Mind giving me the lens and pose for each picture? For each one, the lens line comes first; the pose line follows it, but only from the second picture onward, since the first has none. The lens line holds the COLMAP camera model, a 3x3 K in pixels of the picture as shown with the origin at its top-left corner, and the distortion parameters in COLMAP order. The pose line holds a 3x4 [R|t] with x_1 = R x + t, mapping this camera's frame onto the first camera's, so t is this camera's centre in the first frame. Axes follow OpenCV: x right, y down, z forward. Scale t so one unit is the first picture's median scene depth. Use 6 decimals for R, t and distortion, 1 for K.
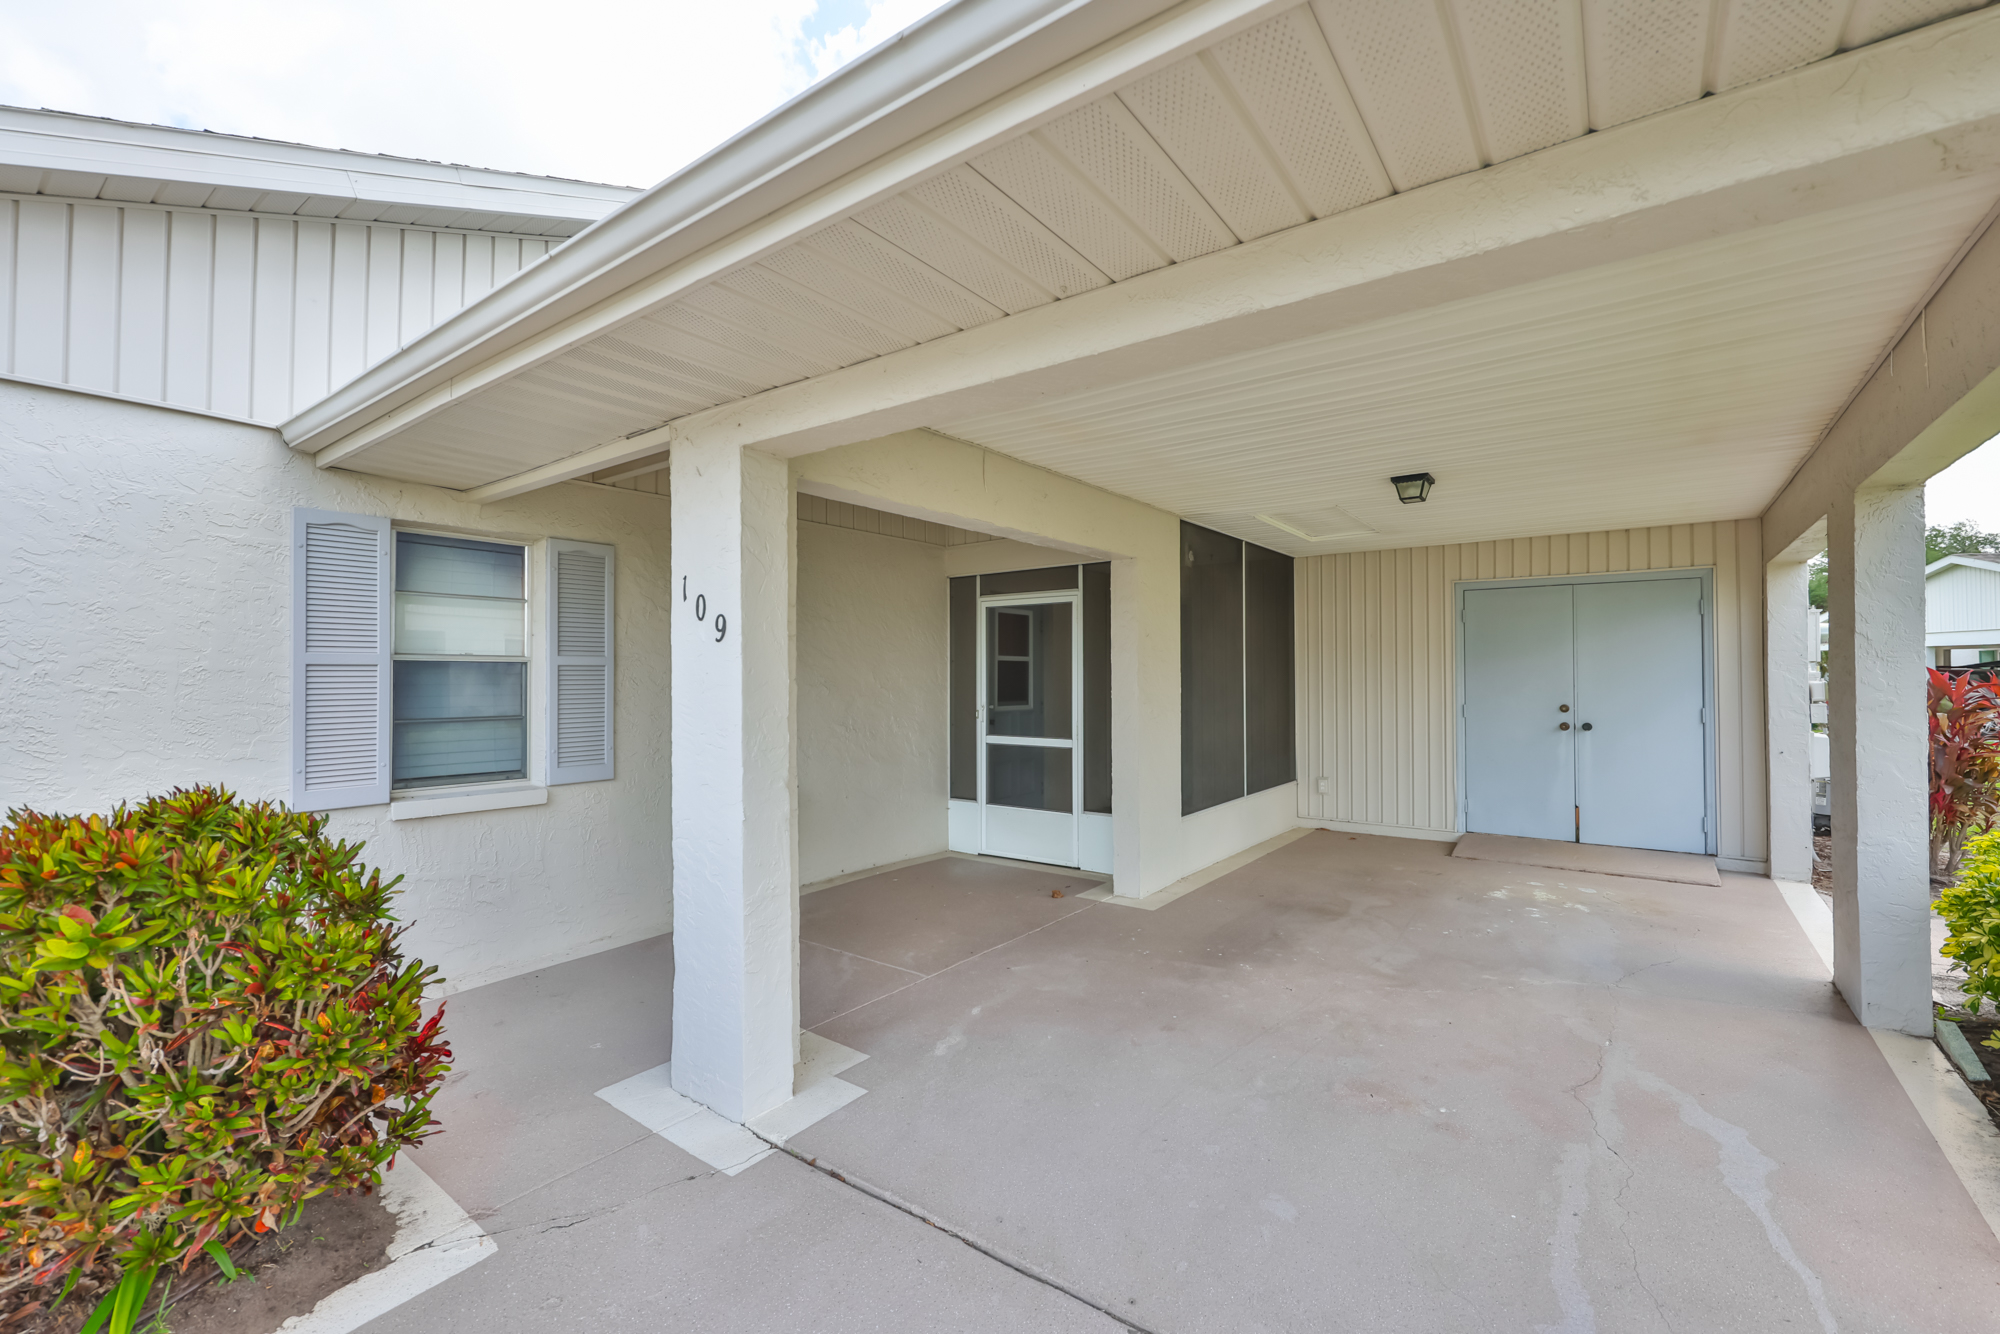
lens RADIAL K [[863.7, 0, 986.4], [0, 863.7, 661.4], [0, 0, 1]] dist [-0.005065, 0.001238]
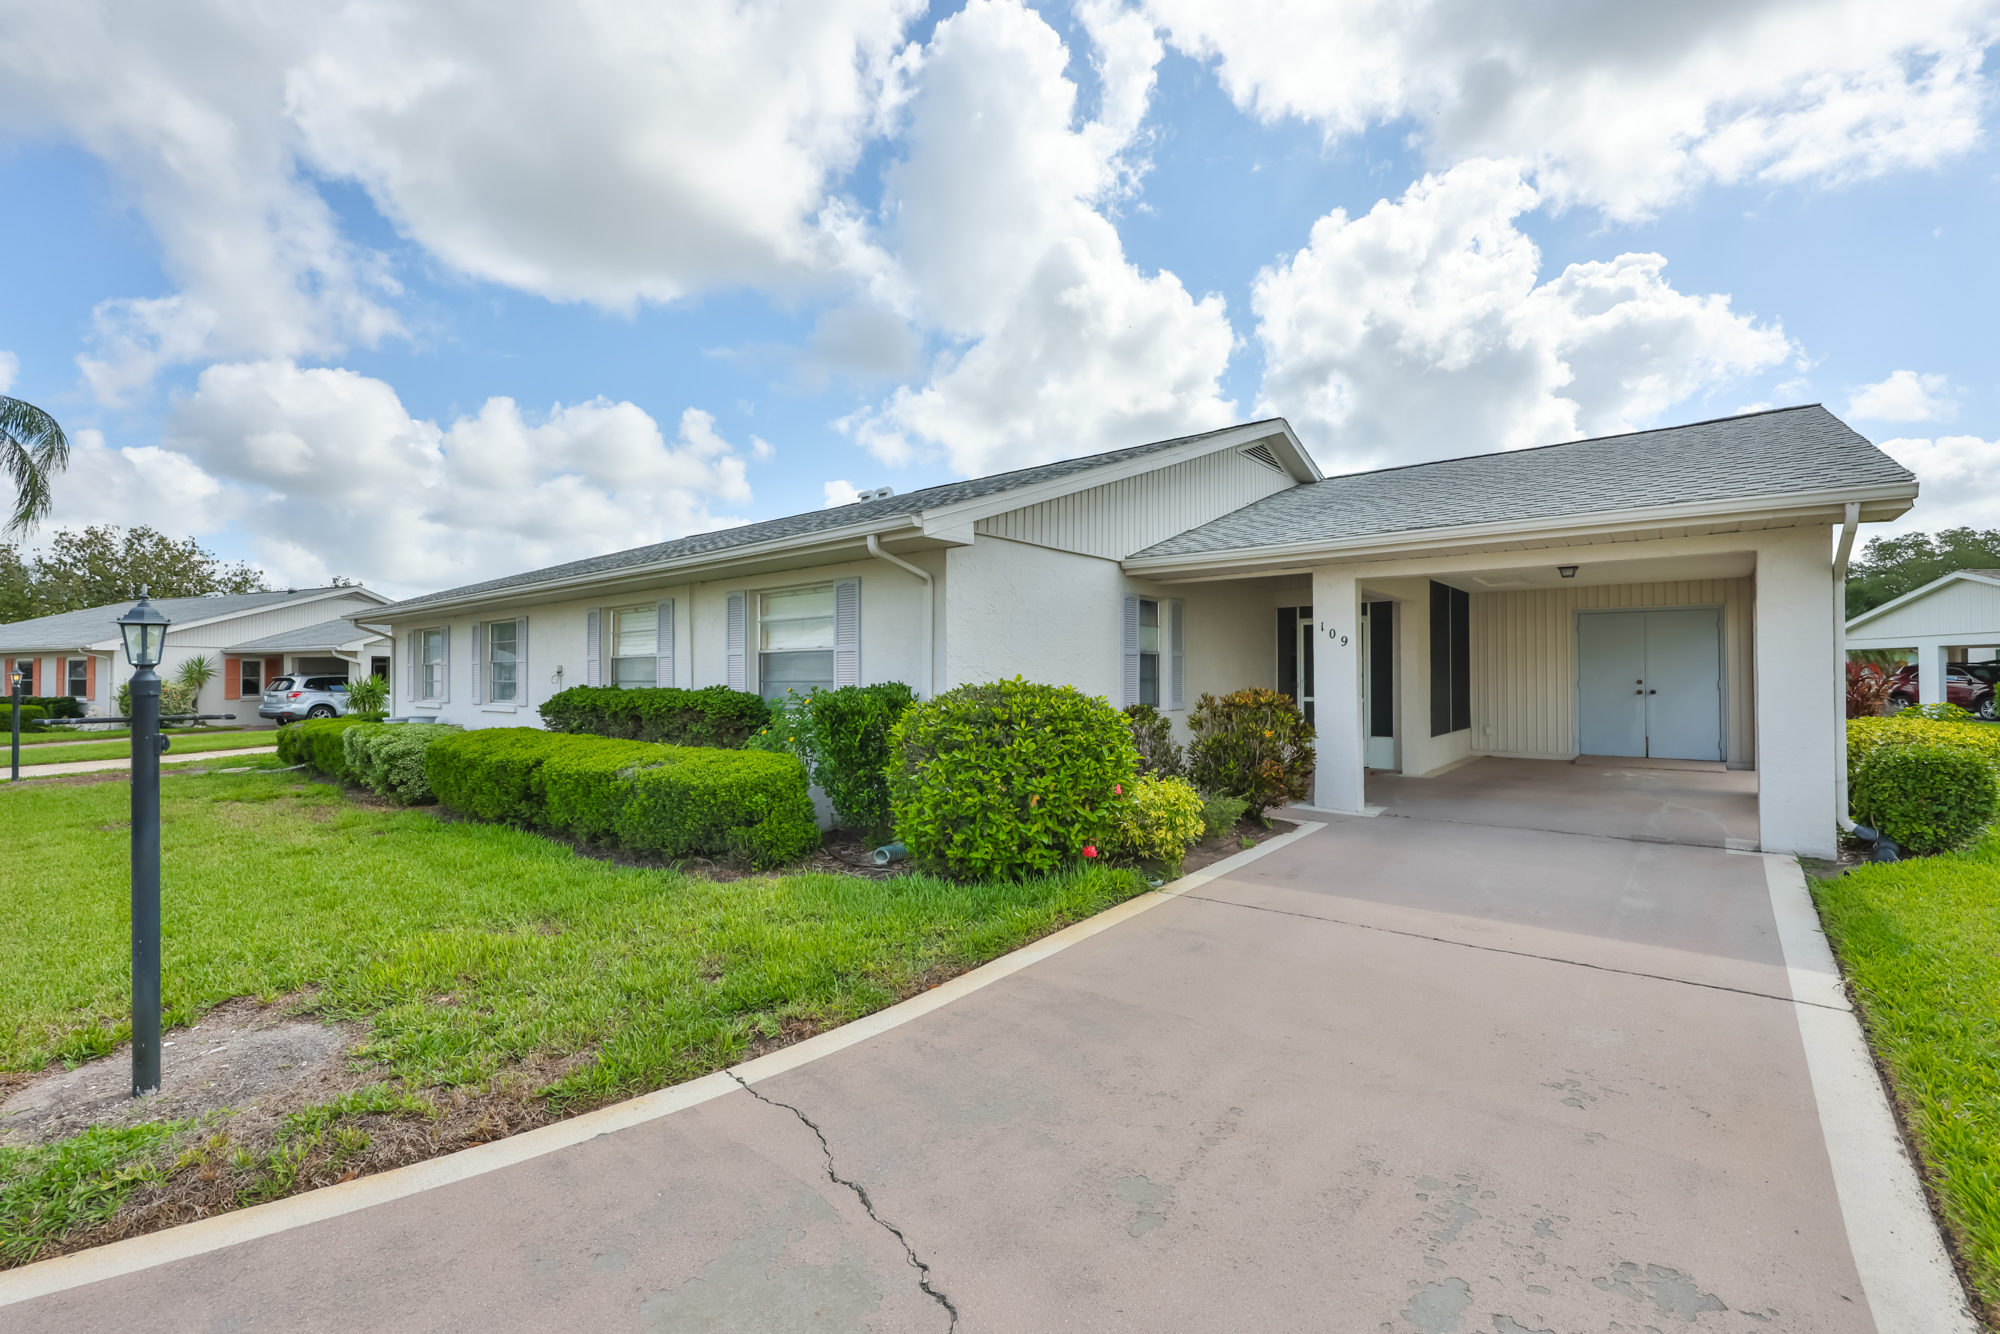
lens RADIAL K [[863.7, 0, 971.3], [0, 863.7, 660.4], [0, 0, 1]] dist [-0.005065, 0.001238]
pose [[0.998718, 0.000514, -0.050619, -0.615038], [-0.000522, 1.000000, -0.000144, 0.011273], [0.050619, 0.000170, 0.998718, -0.842347]]
